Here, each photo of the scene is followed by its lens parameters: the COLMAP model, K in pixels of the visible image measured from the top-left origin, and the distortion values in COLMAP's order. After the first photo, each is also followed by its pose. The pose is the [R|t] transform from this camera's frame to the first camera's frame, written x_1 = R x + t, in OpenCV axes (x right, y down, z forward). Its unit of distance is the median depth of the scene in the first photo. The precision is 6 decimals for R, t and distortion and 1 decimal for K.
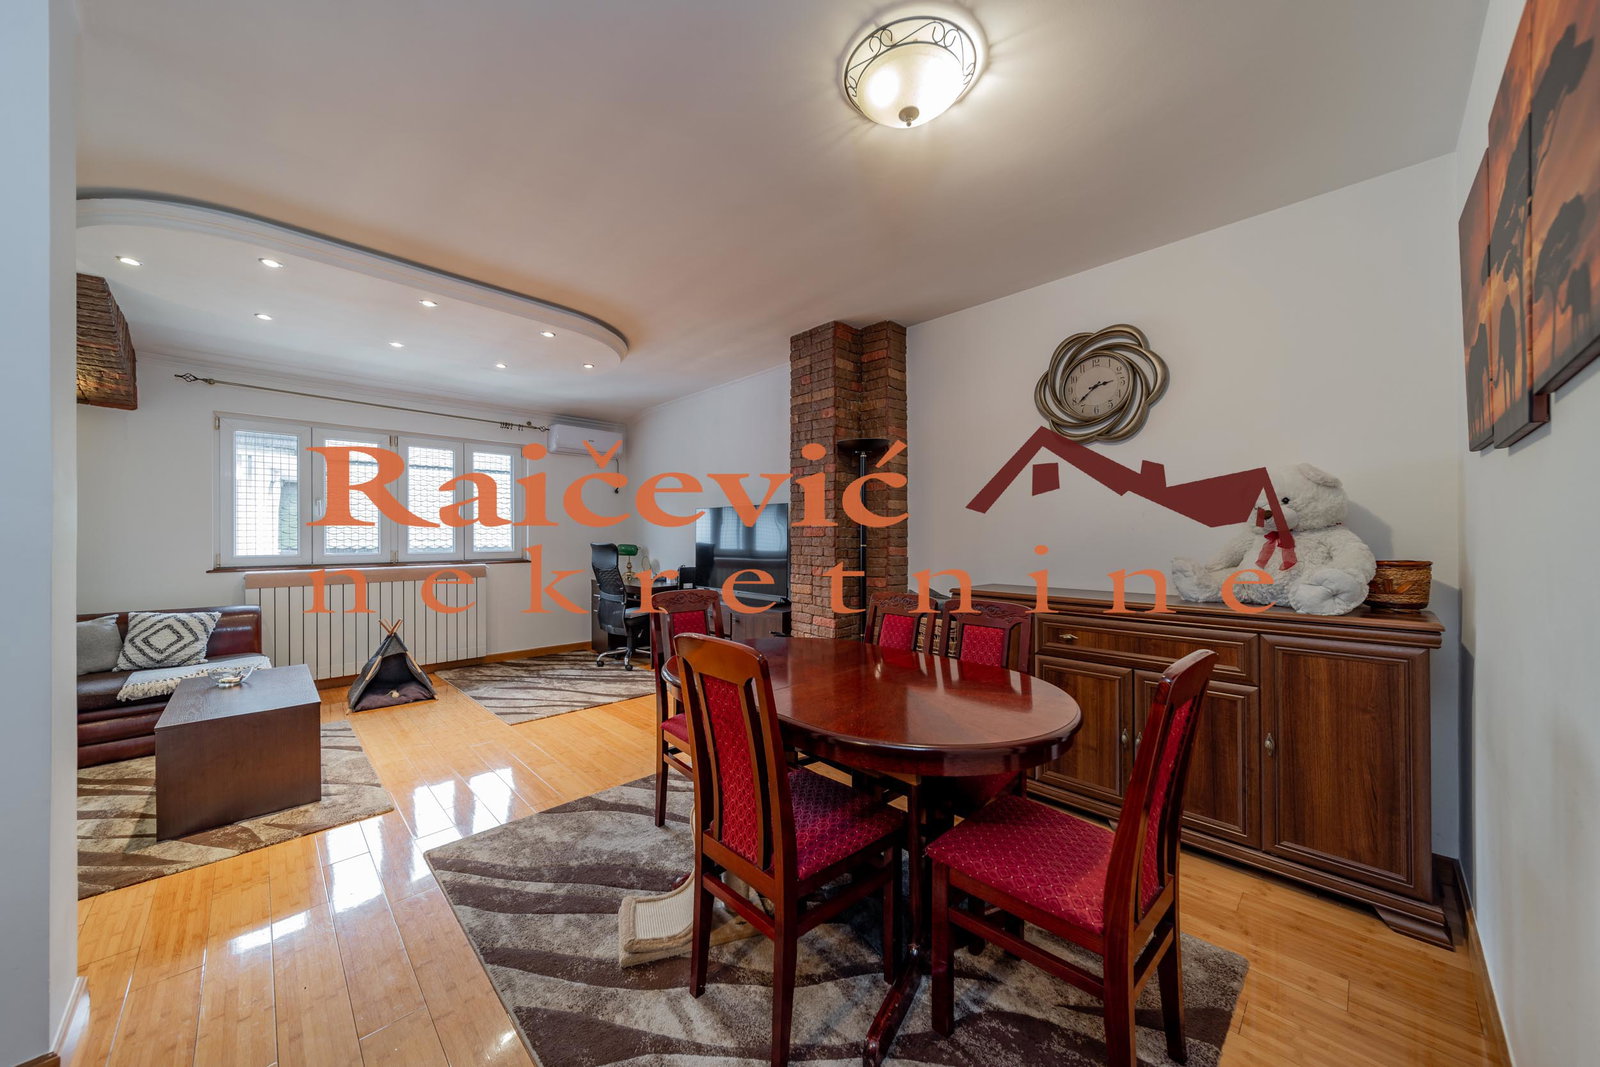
lens RADIAL K [[556.9, 0, 795.6], [0, 556.9, 536.0], [0, 0, 1]] dist [0.004570, -0.000577]
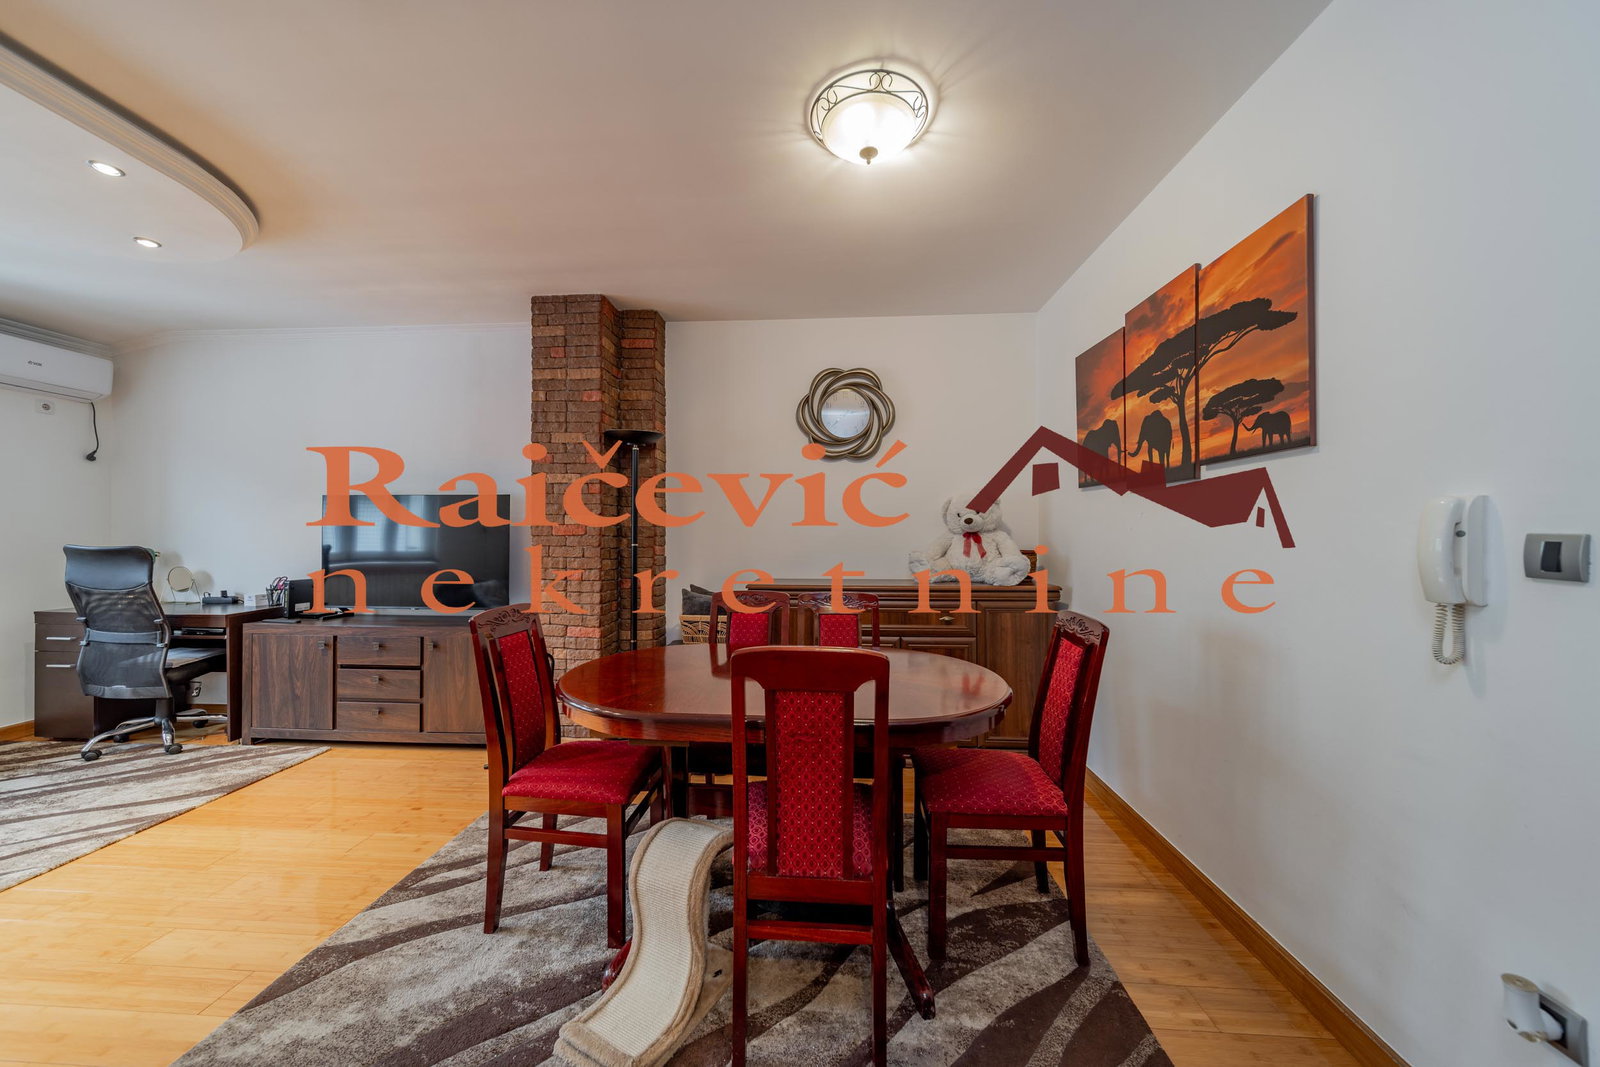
lens RADIAL K [[556.9, 0, 792.4], [0, 556.9, 532.5], [0, 0, 1]] dist [0.004570, -0.000577]
pose [[0.745635, 0.004909, 0.666337, -0.287682], [-0.002087, 0.999985, -0.005031, 0.000431], [-0.666351, 0.002360, 0.745634, 0.125238]]
